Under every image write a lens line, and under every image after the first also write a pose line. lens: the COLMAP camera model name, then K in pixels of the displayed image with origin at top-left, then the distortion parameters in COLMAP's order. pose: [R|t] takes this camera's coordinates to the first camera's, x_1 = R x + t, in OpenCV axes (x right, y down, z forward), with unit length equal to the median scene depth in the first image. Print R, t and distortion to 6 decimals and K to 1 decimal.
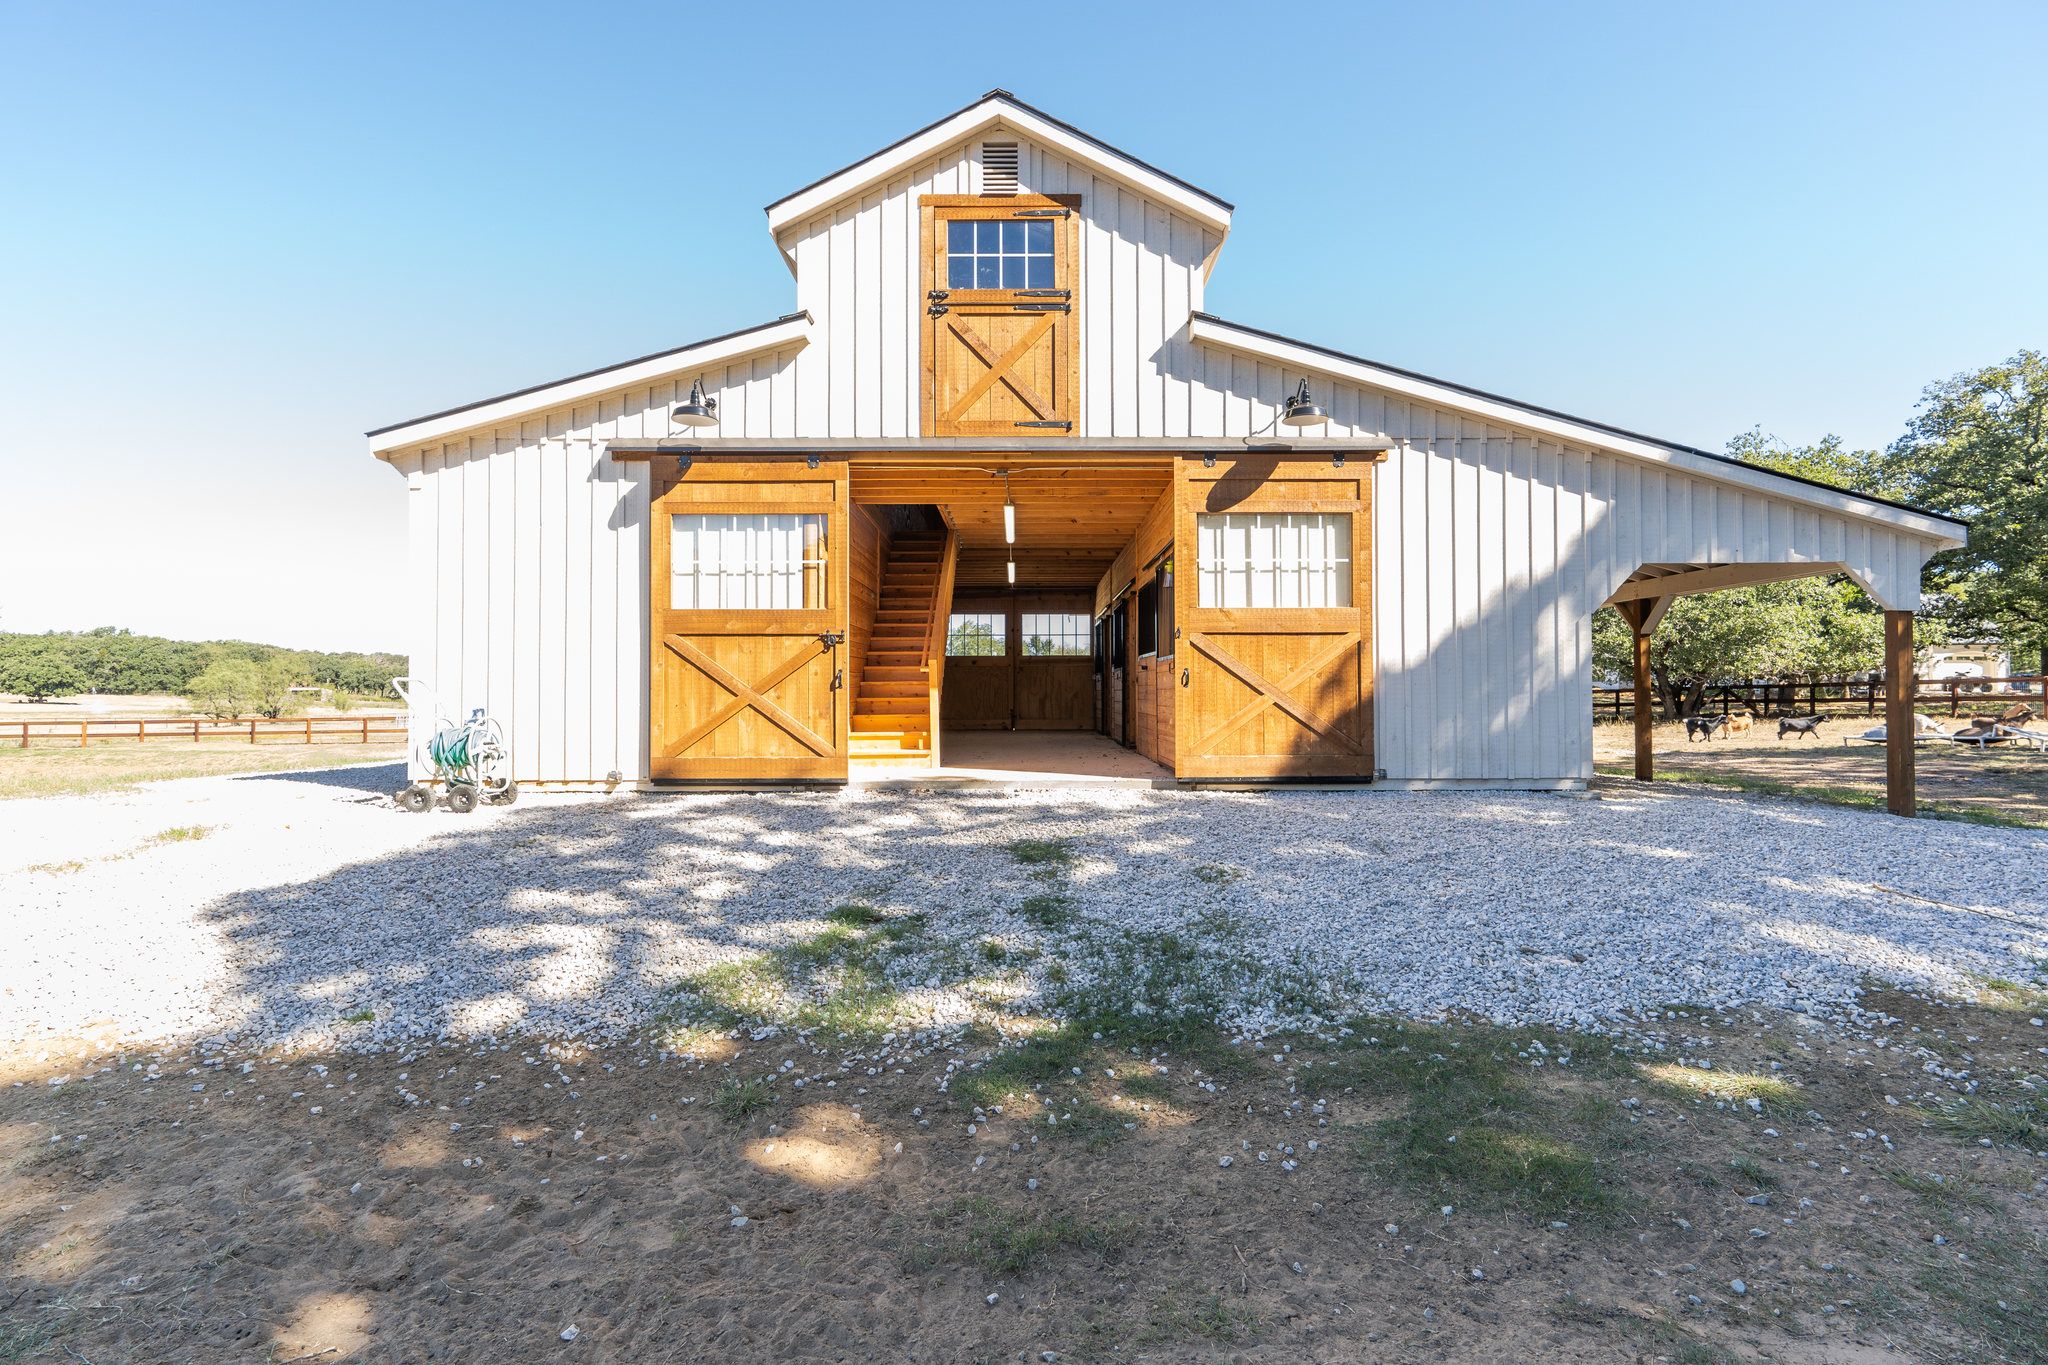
lens RADIAL K [[976.6, 0, 1024.0], [0, 976.6, 682.5], [0, 0, 1]] dist [-0.000192, 0.000157]
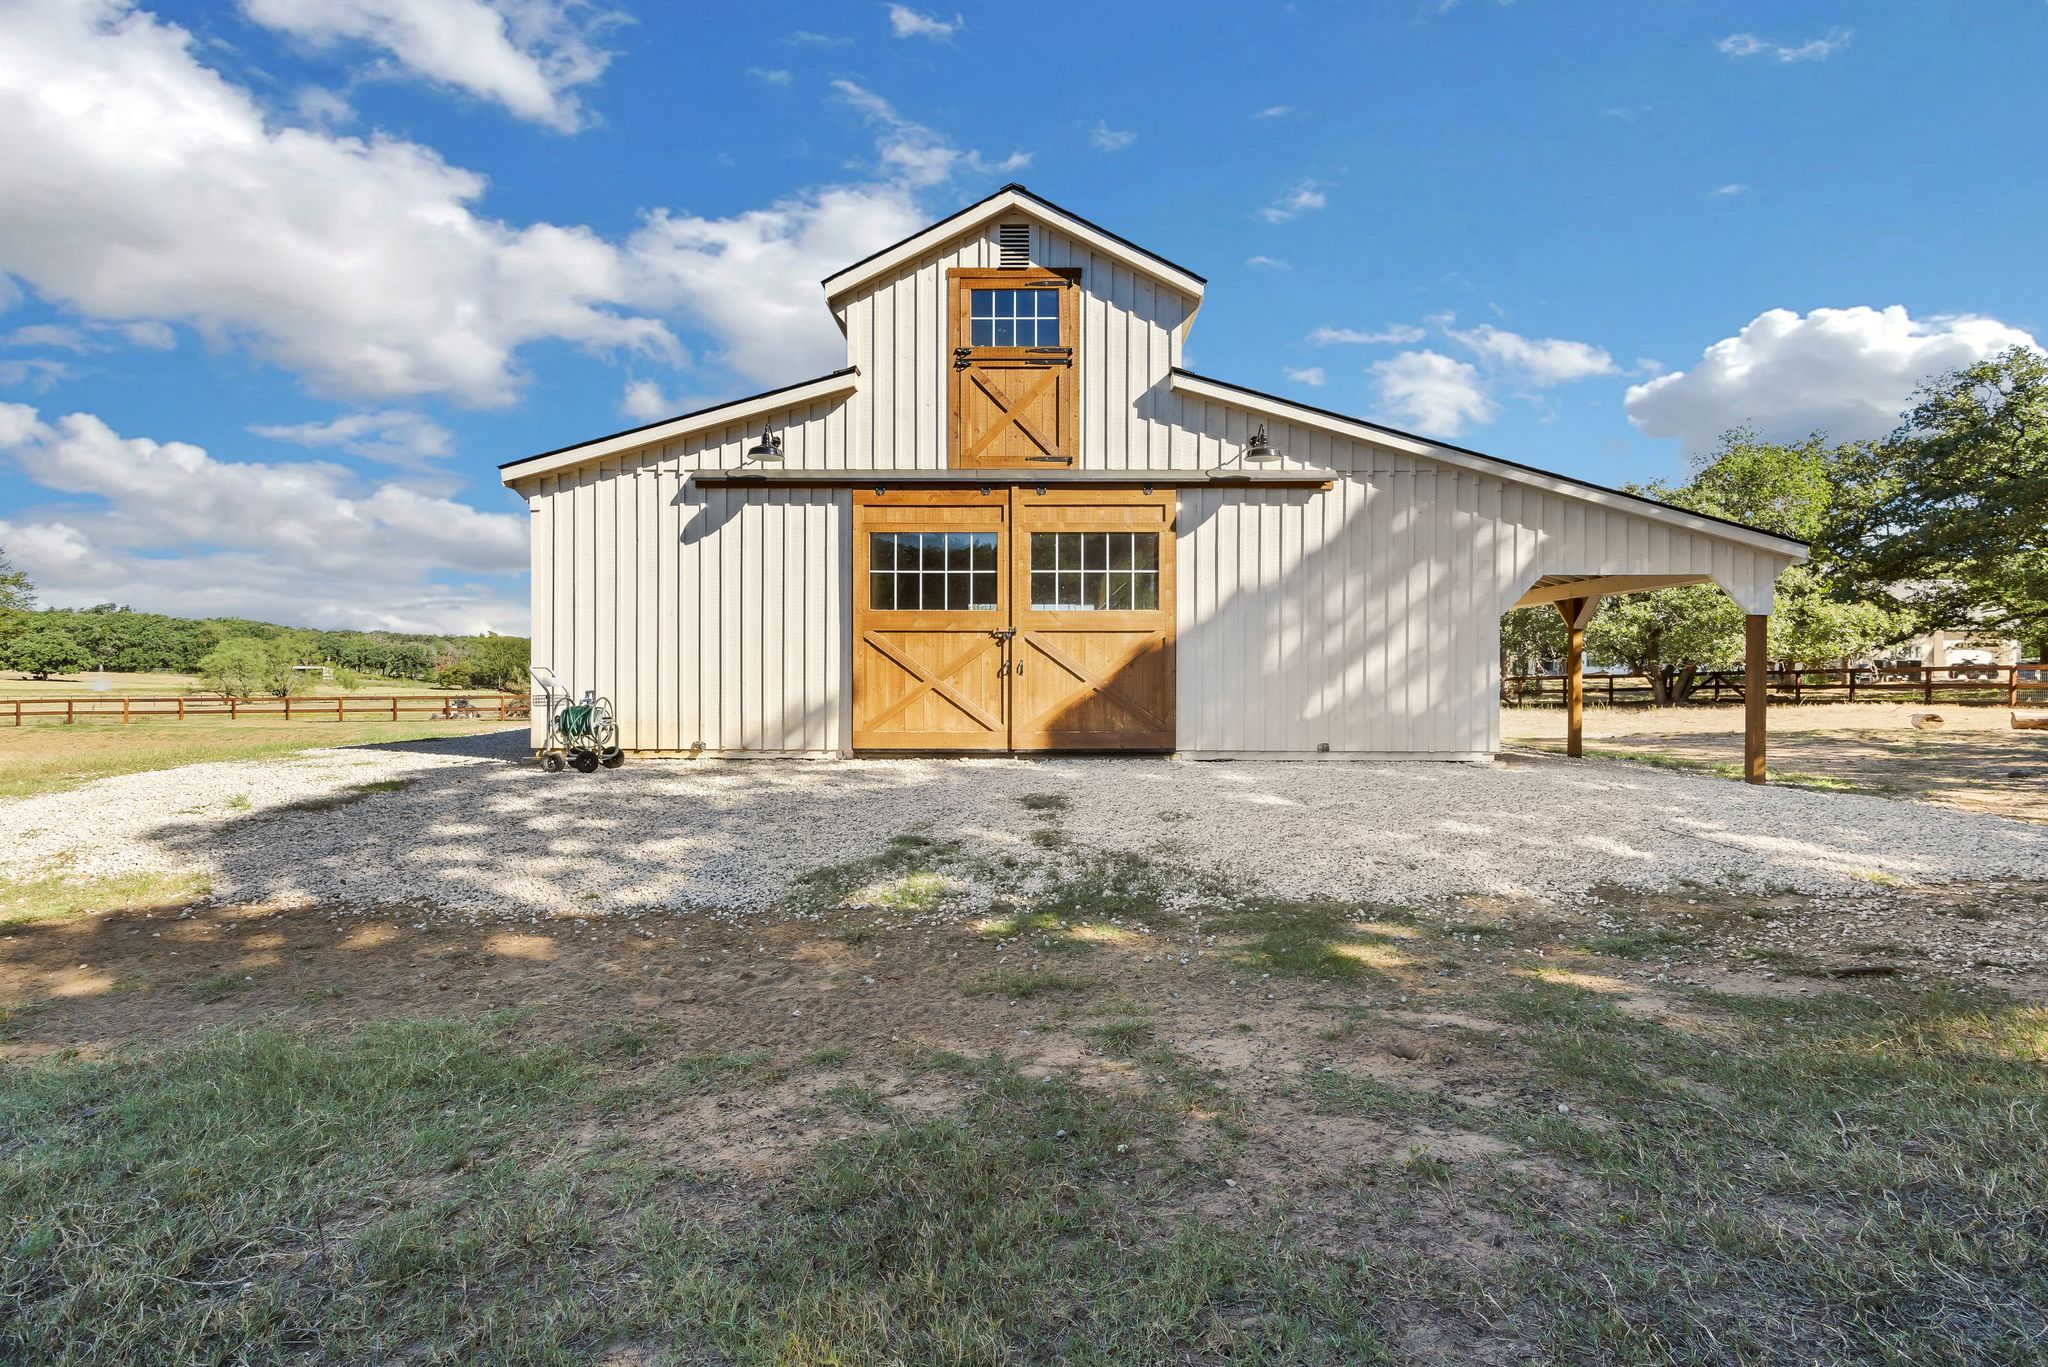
lens RADIAL K [[1253.4, 0, 1024.0], [0, 1253.4, 683.5], [0, 0, 1]] dist [0.003367, 0.001303]
pose [[0.999956, 0.004820, -0.008022, 0.002324], [-0.004635, 0.999726, 0.022925, -0.020230], [0.008131, -0.022887, 0.999705, -0.566905]]
